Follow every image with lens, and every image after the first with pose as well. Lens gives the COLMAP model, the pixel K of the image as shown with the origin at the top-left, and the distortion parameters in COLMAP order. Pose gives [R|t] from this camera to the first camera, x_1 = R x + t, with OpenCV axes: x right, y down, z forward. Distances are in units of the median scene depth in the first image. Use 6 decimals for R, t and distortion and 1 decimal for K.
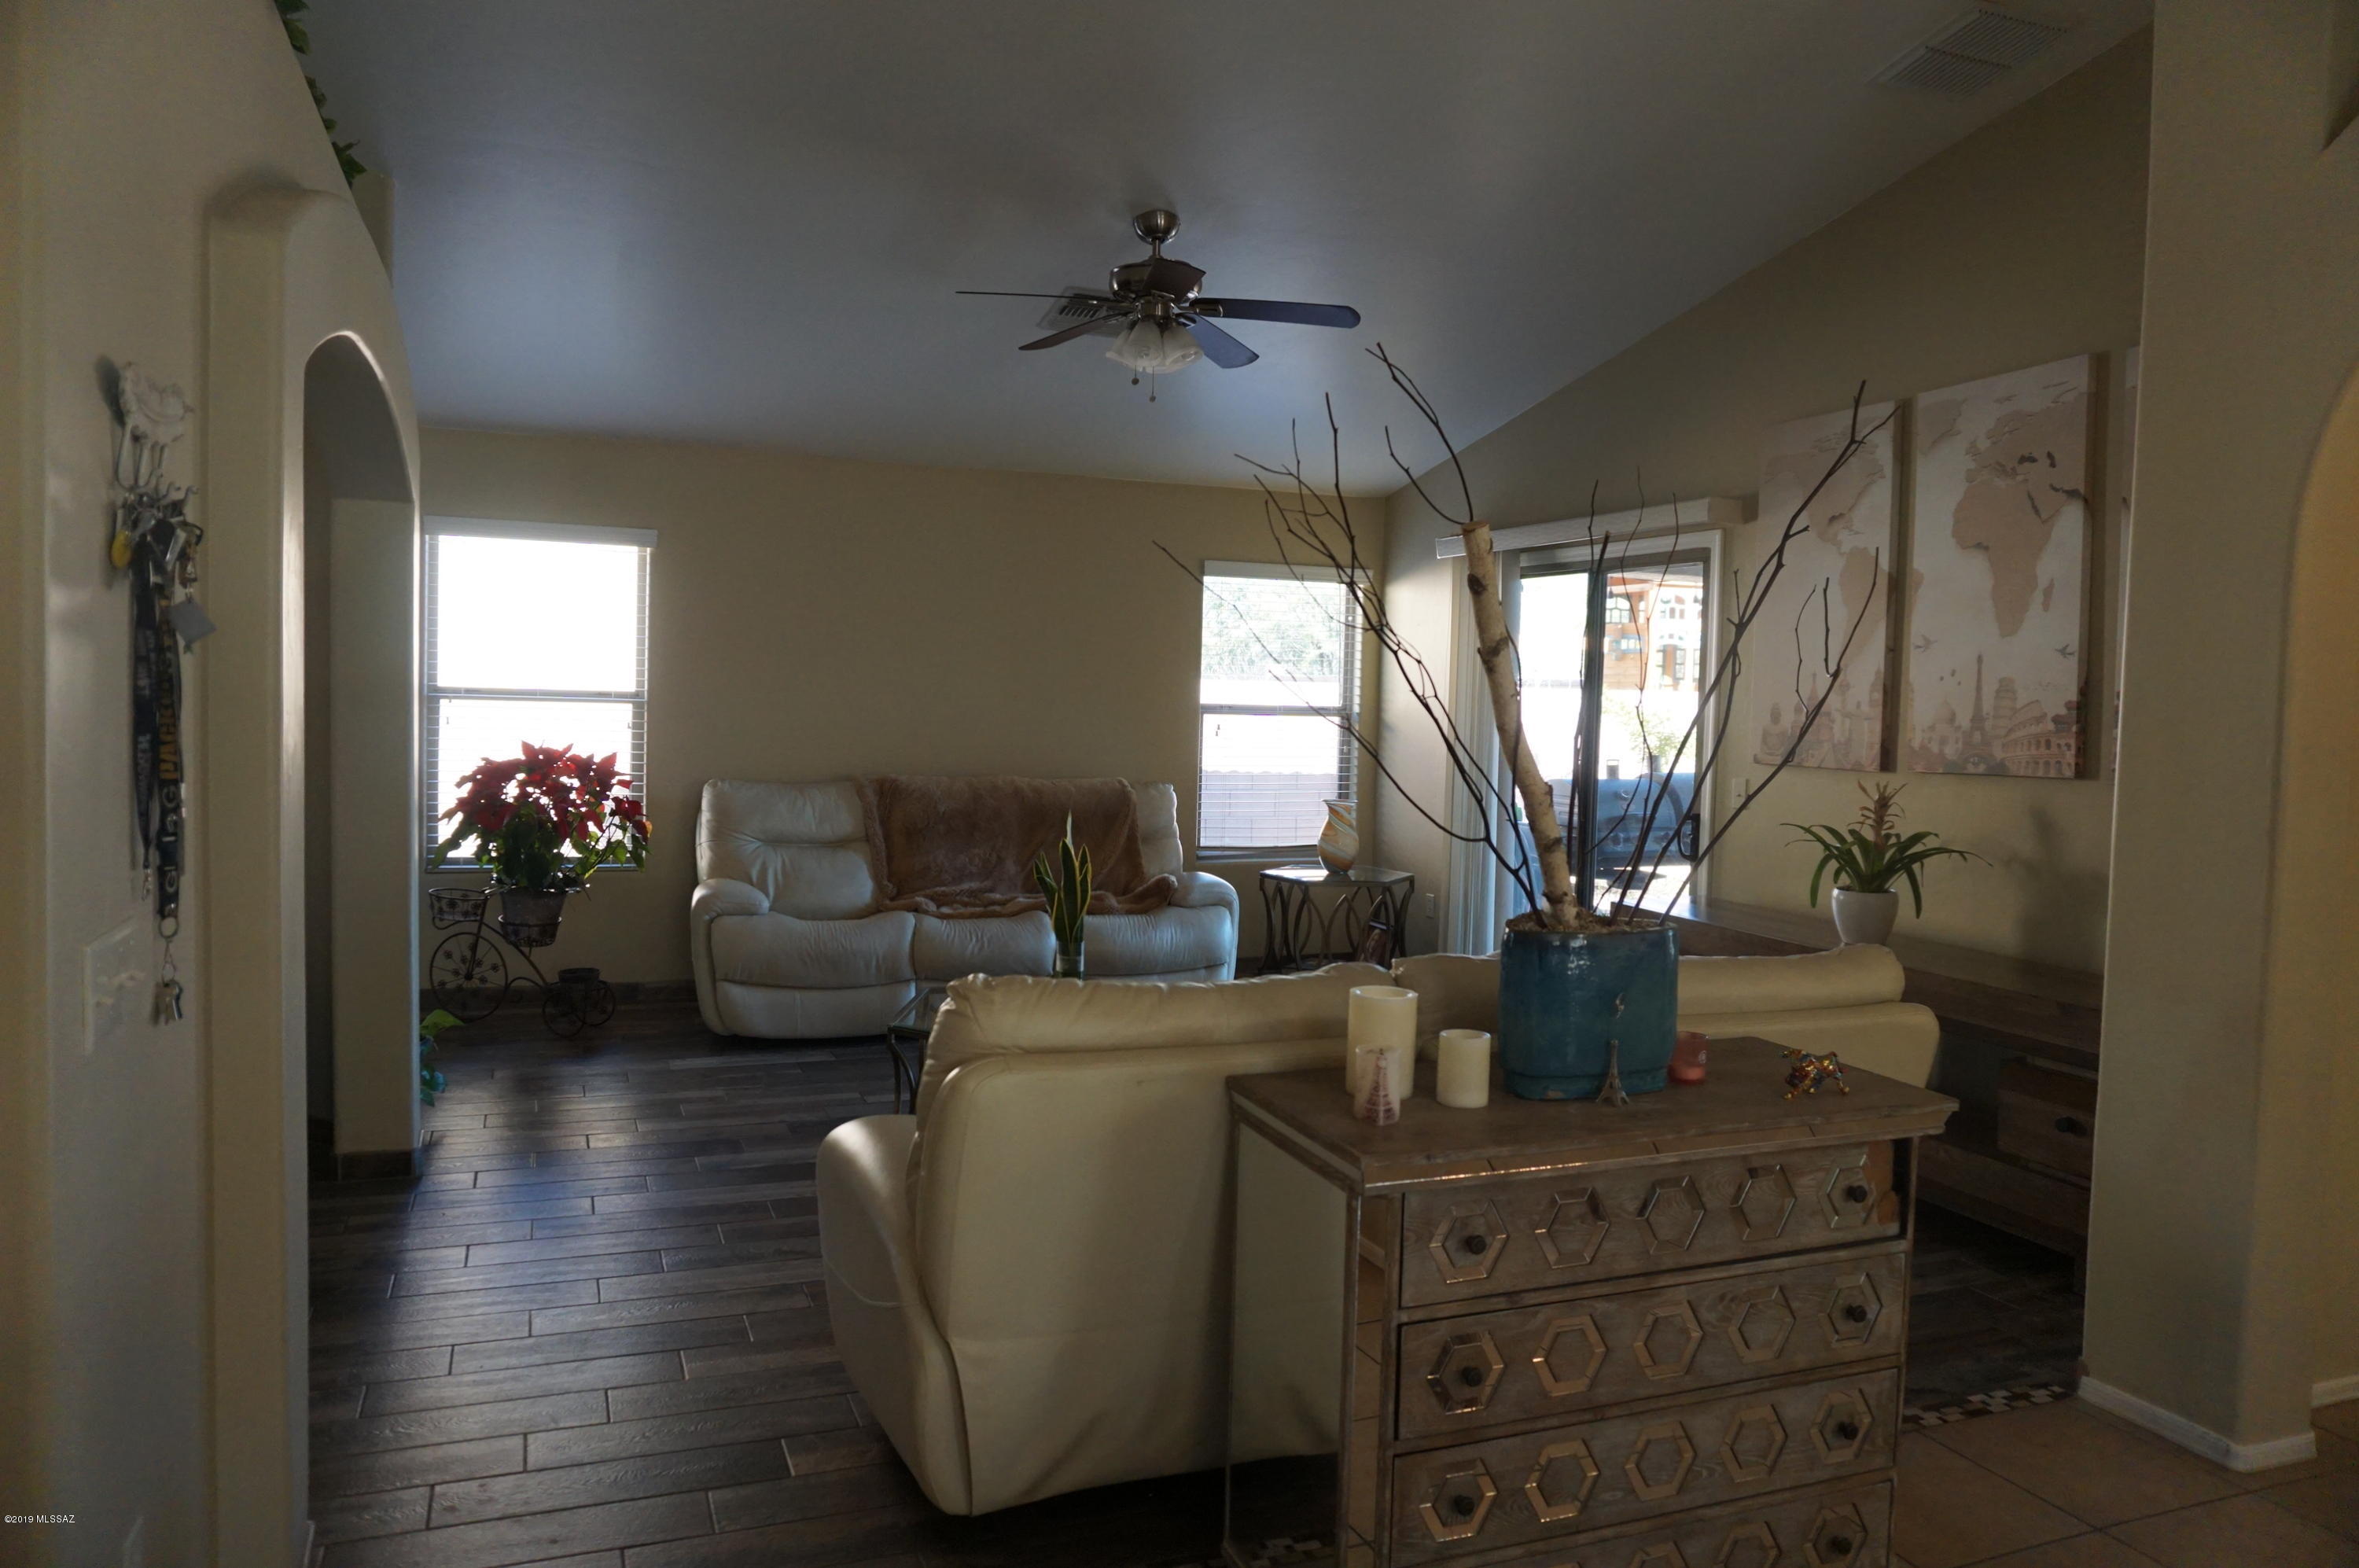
lens RADIAL K [[1560.0, 0, 1171.6], [0, 1560.0, 789.0], [0, 0, 1]] dist [-0.035336, 0.002697]
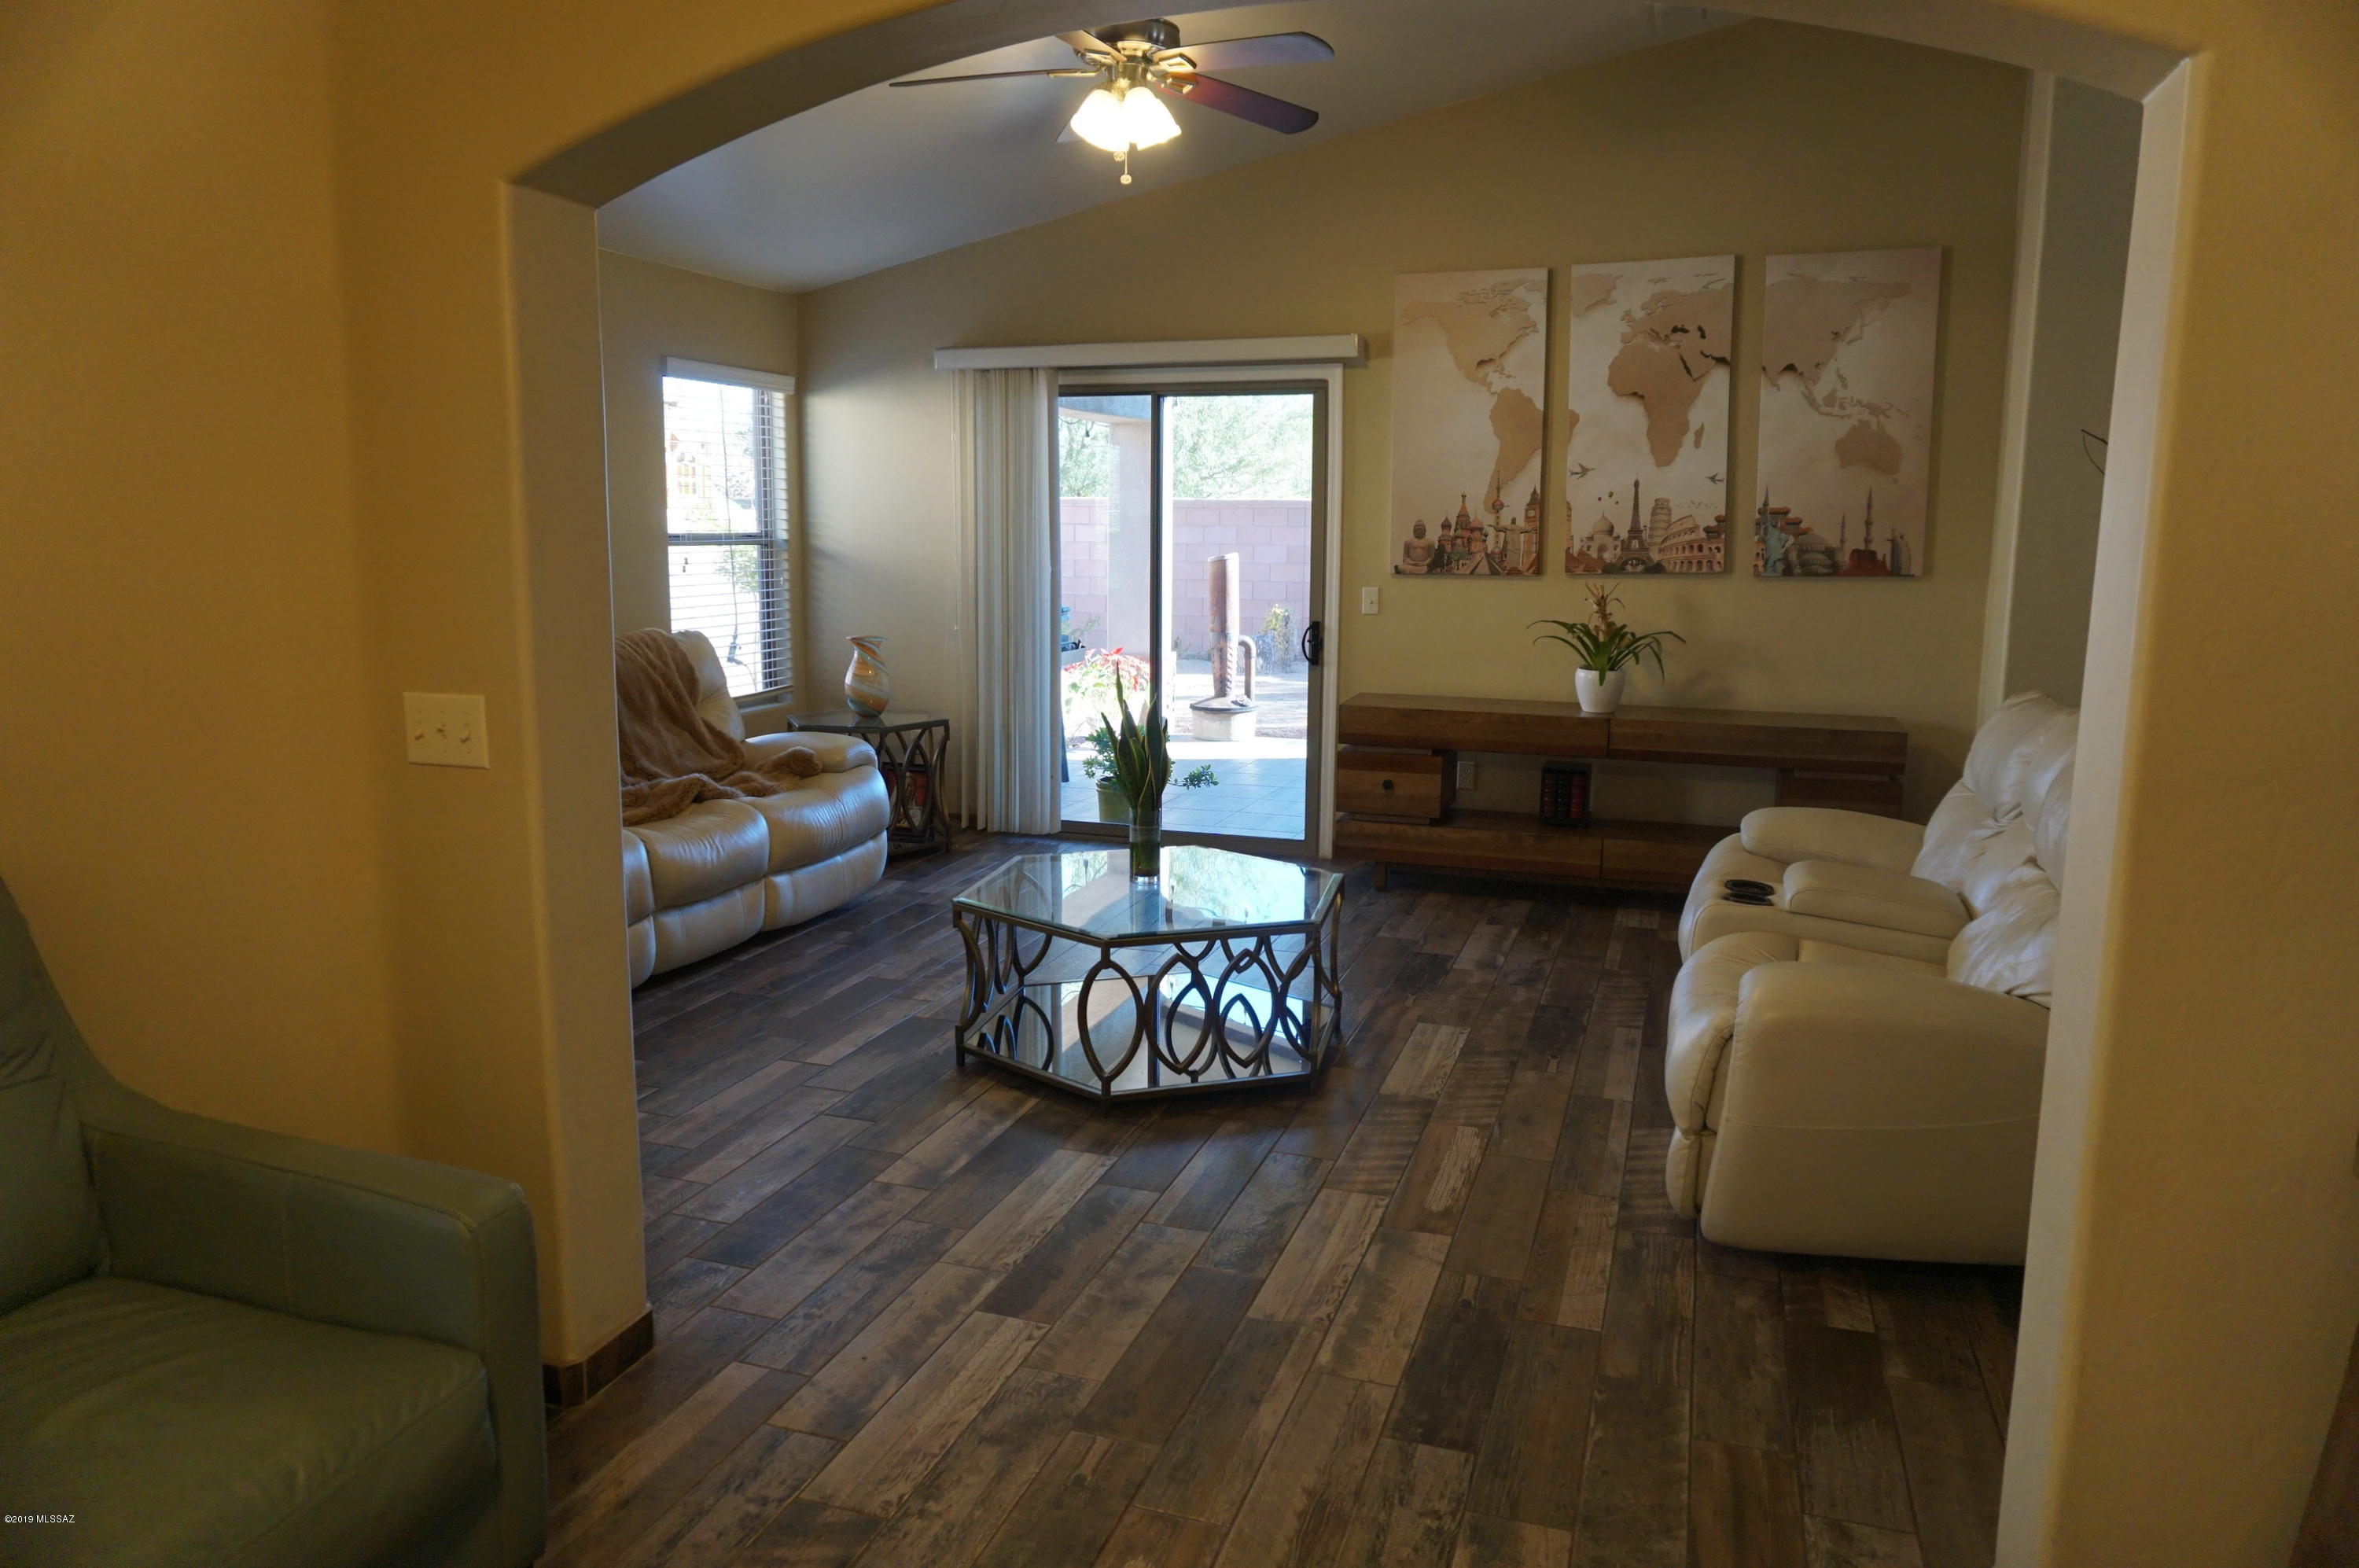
lens RADIAL K [[1570.5, 0, 1170.4], [0, 1570.5, 782.1], [0, 0, 1]] dist [-0.050968, 0.033837]
pose [[0.648821, -0.142683, 0.747445, -0.730990], [0.057518, 0.988649, 0.138799, -0.040175], [-0.758764, -0.047065, 0.649663, 0.425796]]
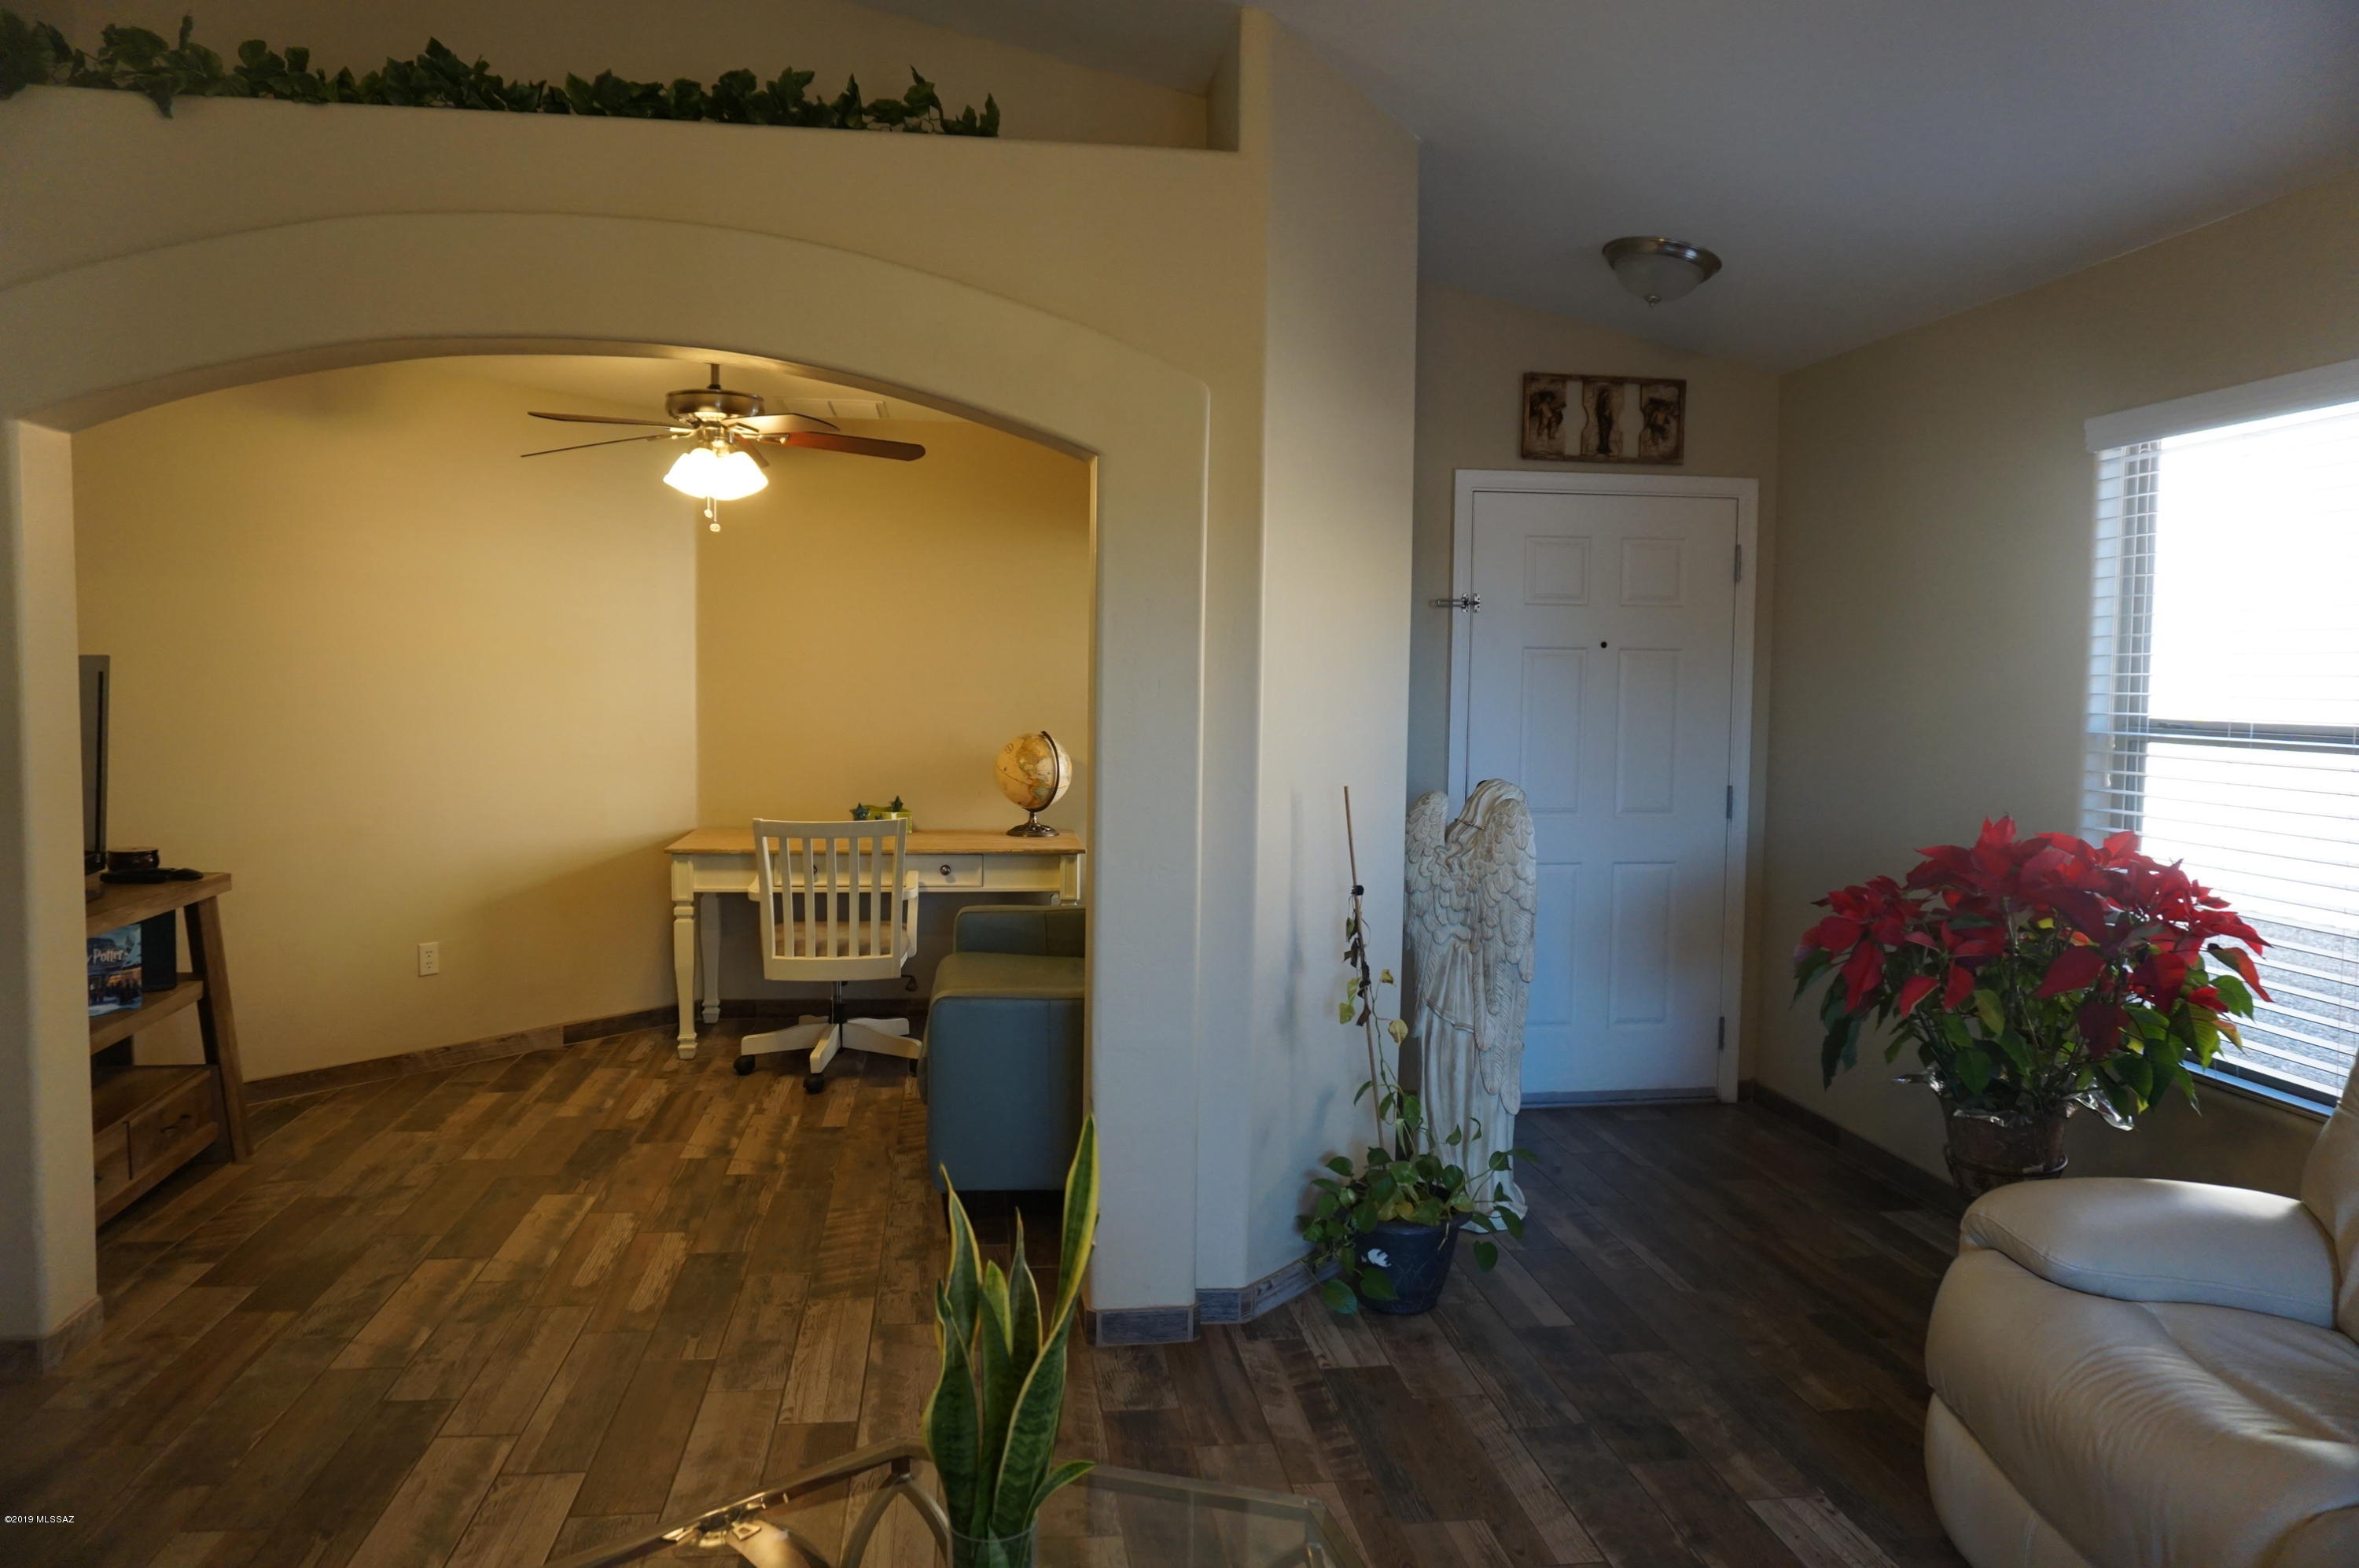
lens RADIAL K [[1568.0, 0, 1177.2], [0, 1568.0, 789.1], [0, 0, 1]] dist [-0.055859, 0.041200]
pose [[-0.242599, 0.036122, -0.969454, 0.215977], [-0.083574, 0.994813, 0.057981, -0.062229], [0.966520, 0.095088, -0.238322, 1.118714]]
